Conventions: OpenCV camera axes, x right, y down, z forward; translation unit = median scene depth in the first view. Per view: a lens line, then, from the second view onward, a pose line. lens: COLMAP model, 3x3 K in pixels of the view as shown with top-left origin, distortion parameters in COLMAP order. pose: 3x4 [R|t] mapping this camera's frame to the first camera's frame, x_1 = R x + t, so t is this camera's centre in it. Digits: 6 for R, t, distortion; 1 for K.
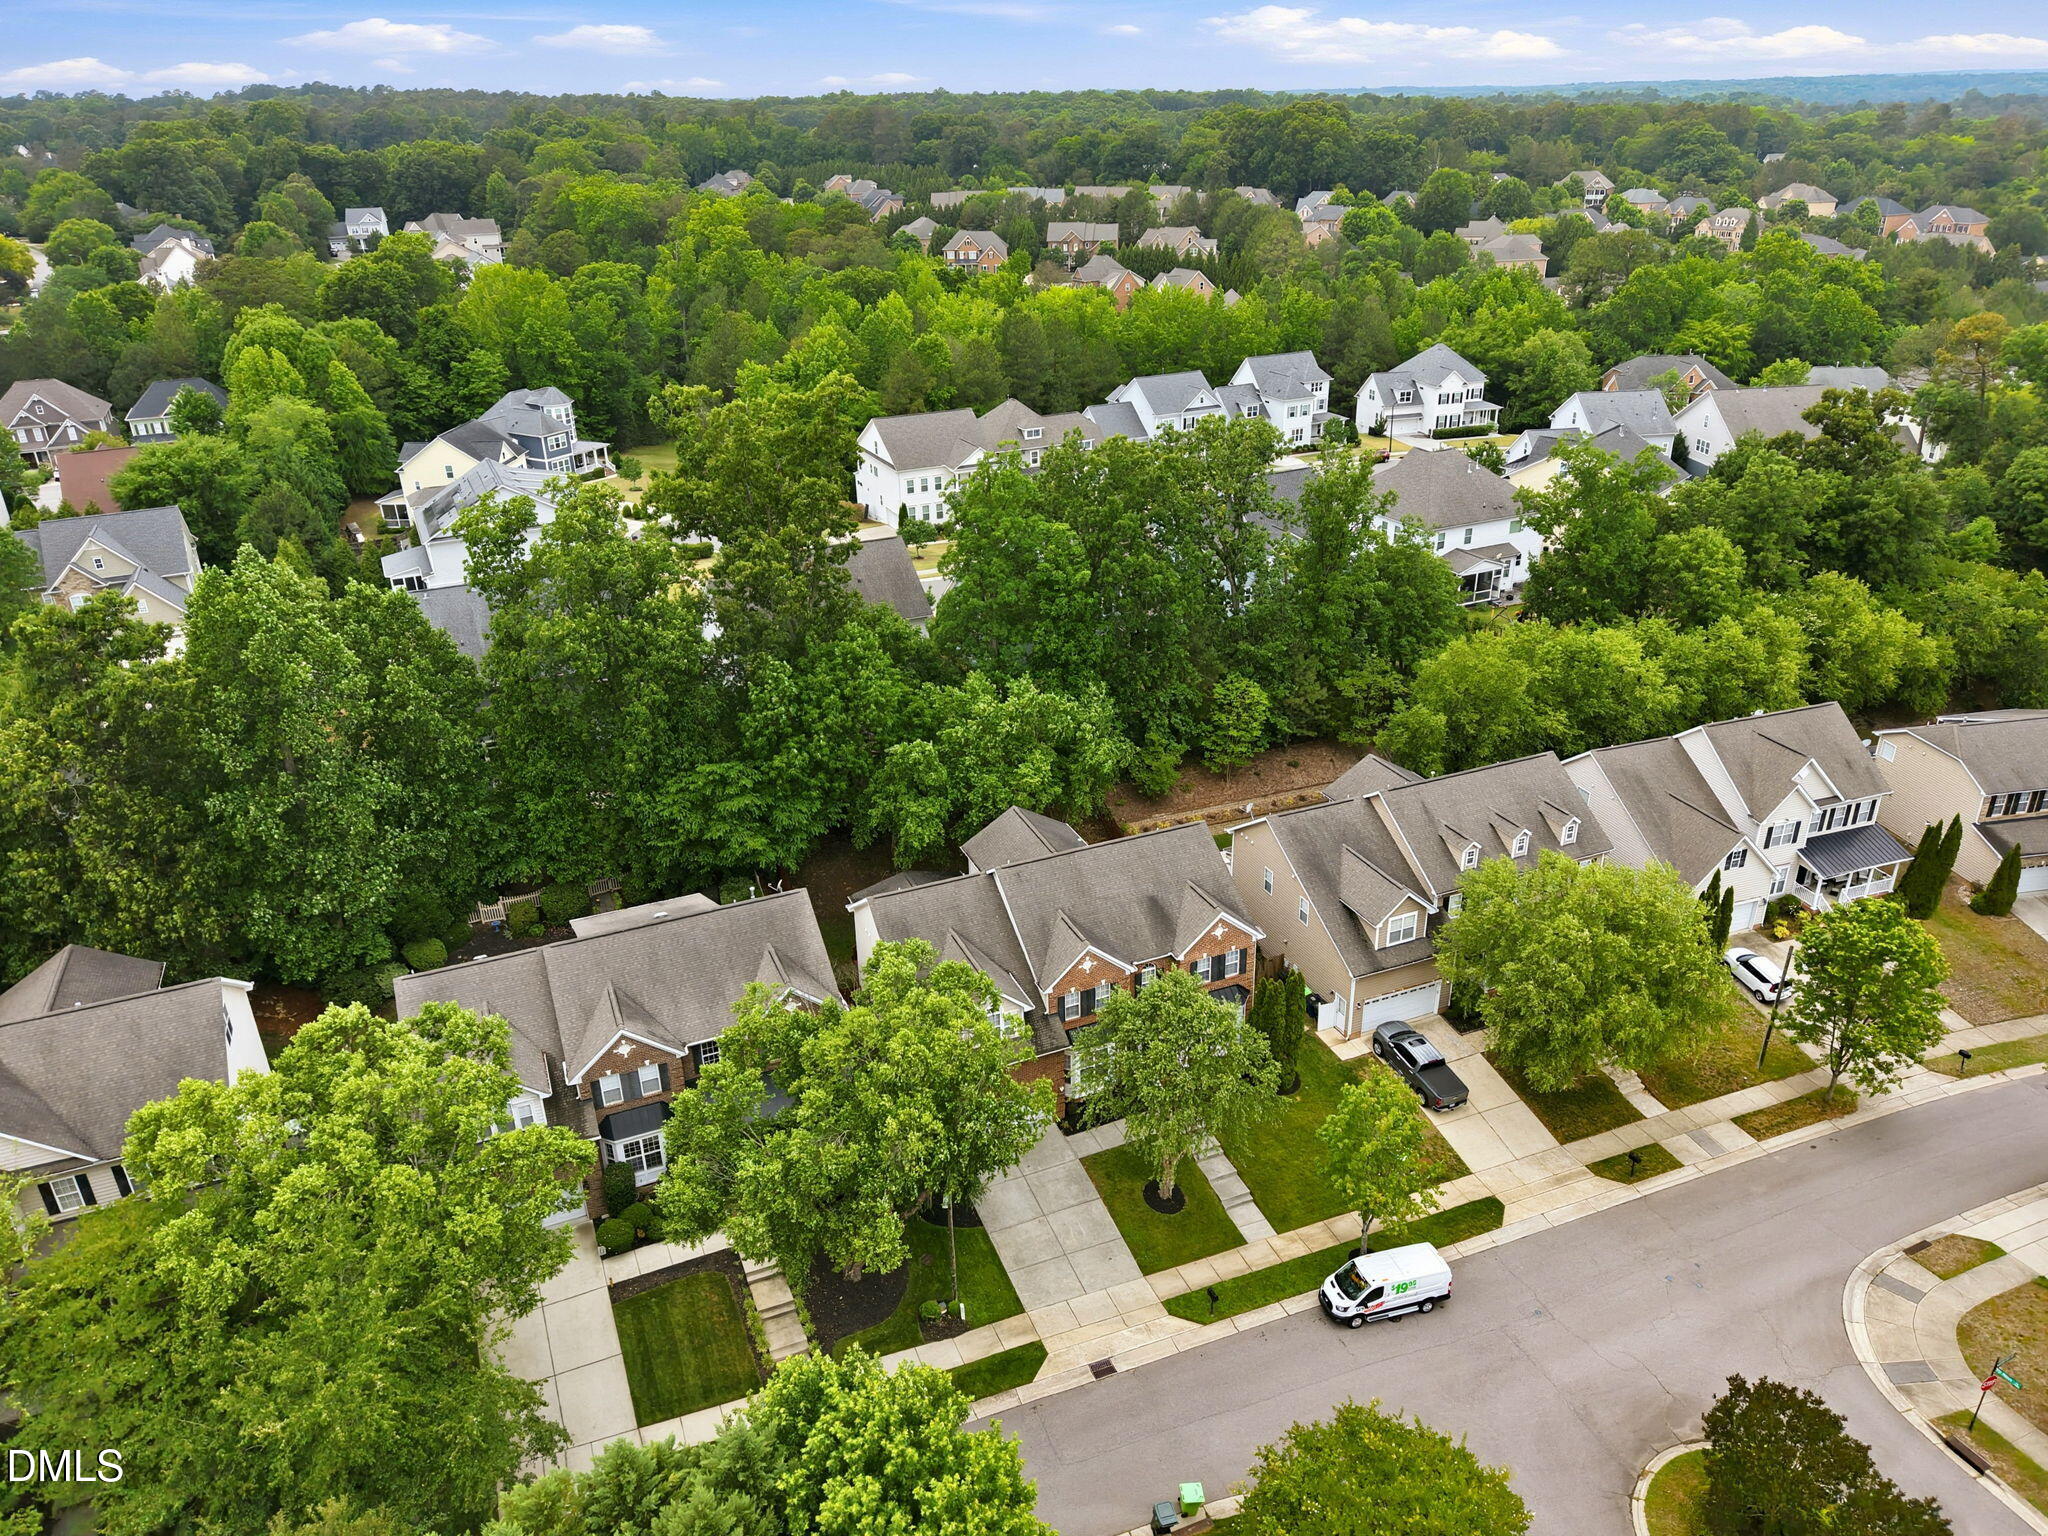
lens RADIAL K [[1452.9, 0, 1024.0], [0, 1452.9, 768.0], [0, 0, 1]] dist [0.029247, -0.035777]
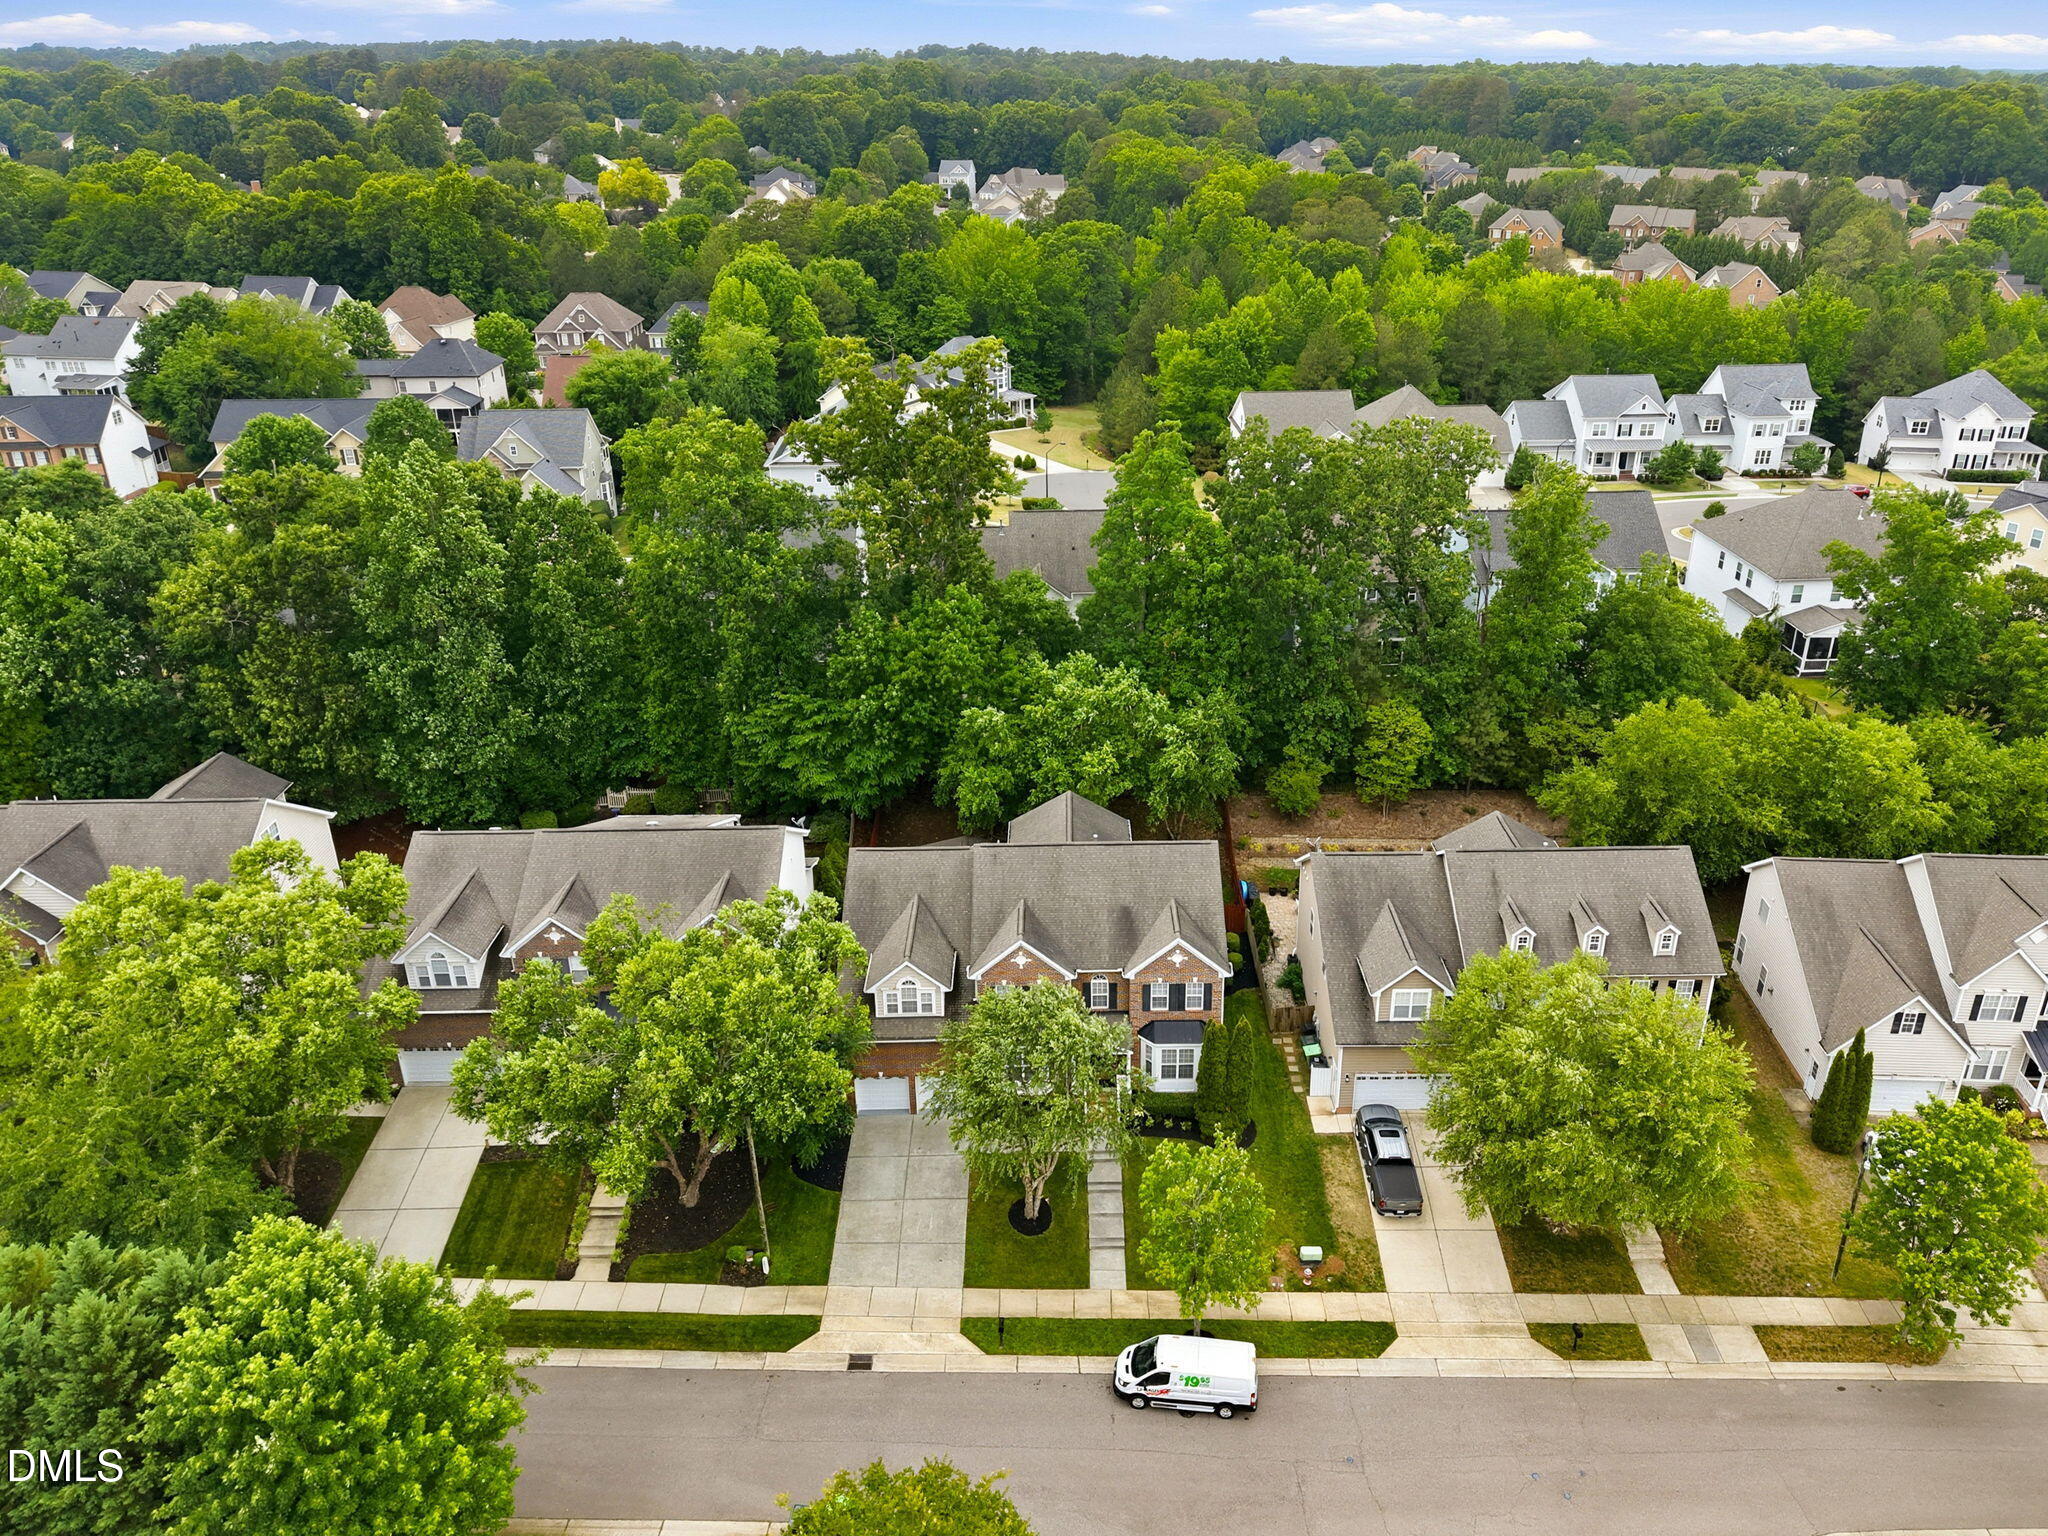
lens RADIAL K [[1486.7, 0, 1073.7], [0, 1486.7, 714.2], [0, 0, 1]] dist [0.023530, -0.026380]
pose [[0.926622, 0.166885, -0.336928, 0.295224], [-0.173564, 0.984767, 0.010432, -0.032324], [0.333537, 0.048812, 0.941473, 0.058303]]
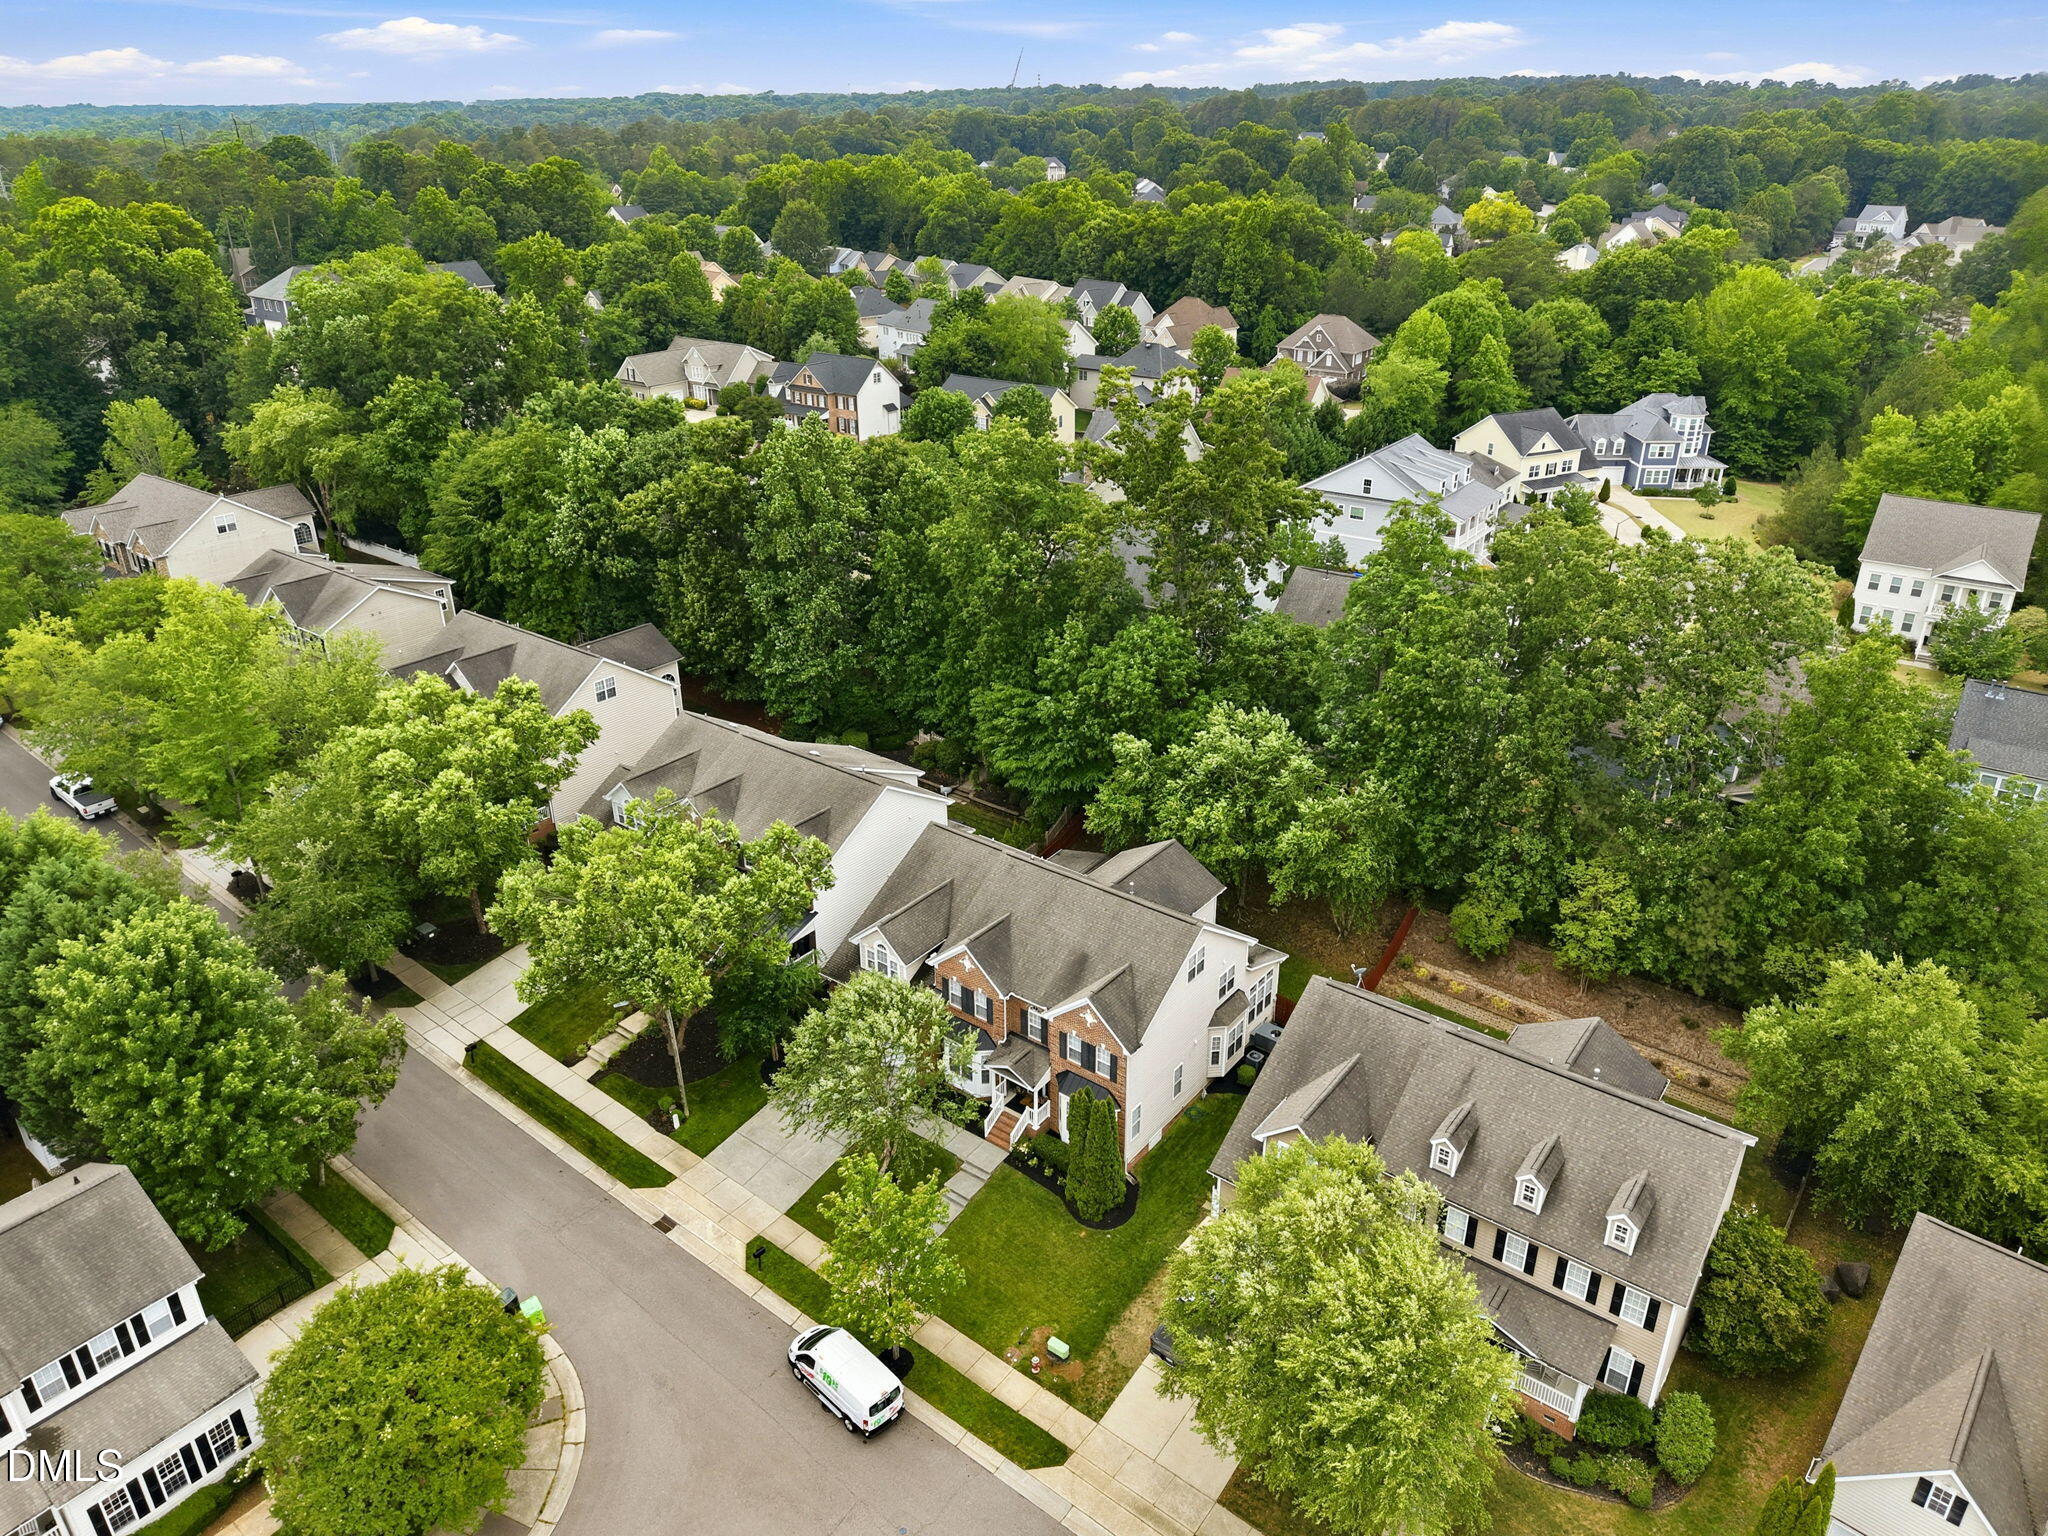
lens RADIAL K [[1400.0, 0, 1024.0], [0, 1400.0, 768.0], [0, 0, 1]] dist [0.008951, -0.005439]
pose [[0.483009, 0.390459, -0.783737, 0.596020], [-0.373102, 0.901524, 0.219202, -0.166278], [0.792148, 0.186537, 0.581125, 0.341662]]
